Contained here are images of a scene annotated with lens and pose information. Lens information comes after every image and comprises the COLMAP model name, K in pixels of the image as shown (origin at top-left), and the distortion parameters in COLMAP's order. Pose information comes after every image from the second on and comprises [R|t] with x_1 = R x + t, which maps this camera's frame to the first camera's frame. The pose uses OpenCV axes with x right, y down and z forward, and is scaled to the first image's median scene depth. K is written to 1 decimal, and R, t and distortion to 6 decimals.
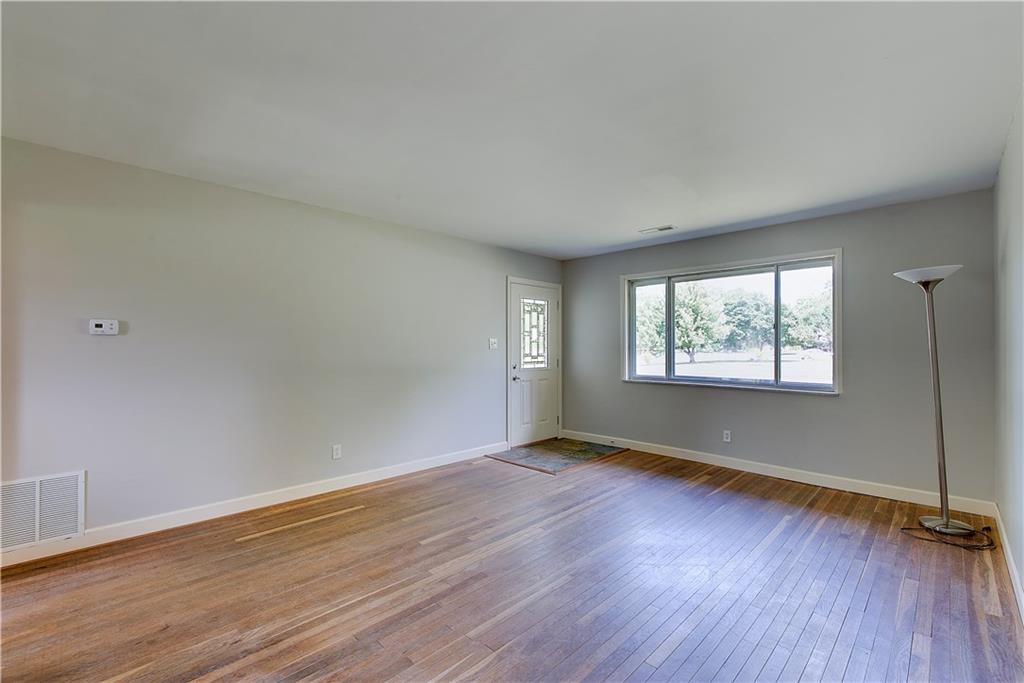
lens RADIAL K [[444.7, 0, 506.4], [0, 444.7, 341.9], [0, 0, 1]] dist [0.005356, -0.000934]
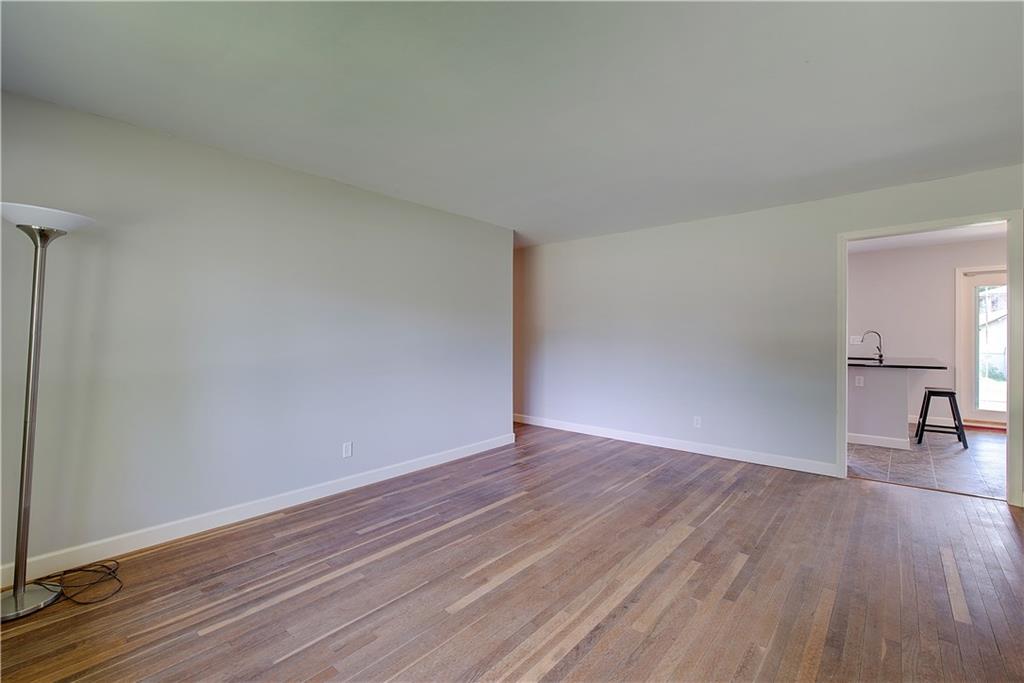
lens RADIAL K [[444.7, 0, 513.6], [0, 444.7, 340.4], [0, 0, 1]] dist [0.005356, -0.000934]
pose [[-0.996767, -0.002533, -0.080311, 0.304278], [-0.002860, 0.999988, 0.003959, 0.022778], [0.080300, 0.004176, -0.996762, 1.665953]]
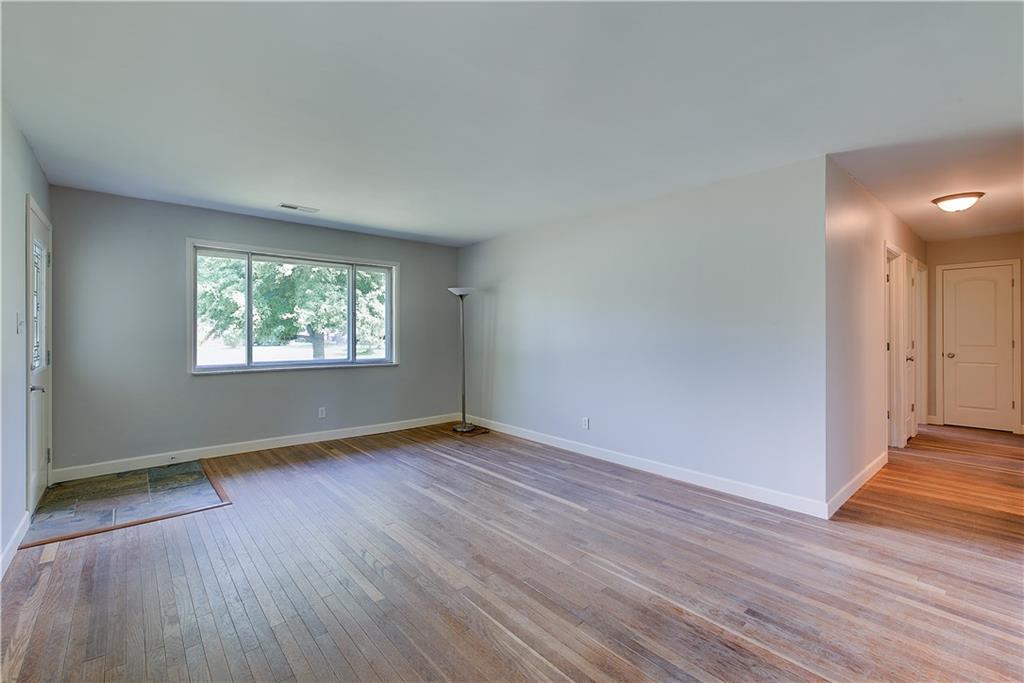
lens RADIAL K [[444.7, 0, 512.3], [0, 444.7, 335.2], [0, 0, 1]] dist [0.005356, -0.000934]
pose [[0.065825, -0.008946, 0.997791, -0.816254], [-0.013207, 0.999864, 0.009836, 0.006865], [-0.997744, -0.013825, 0.065698, 0.668988]]
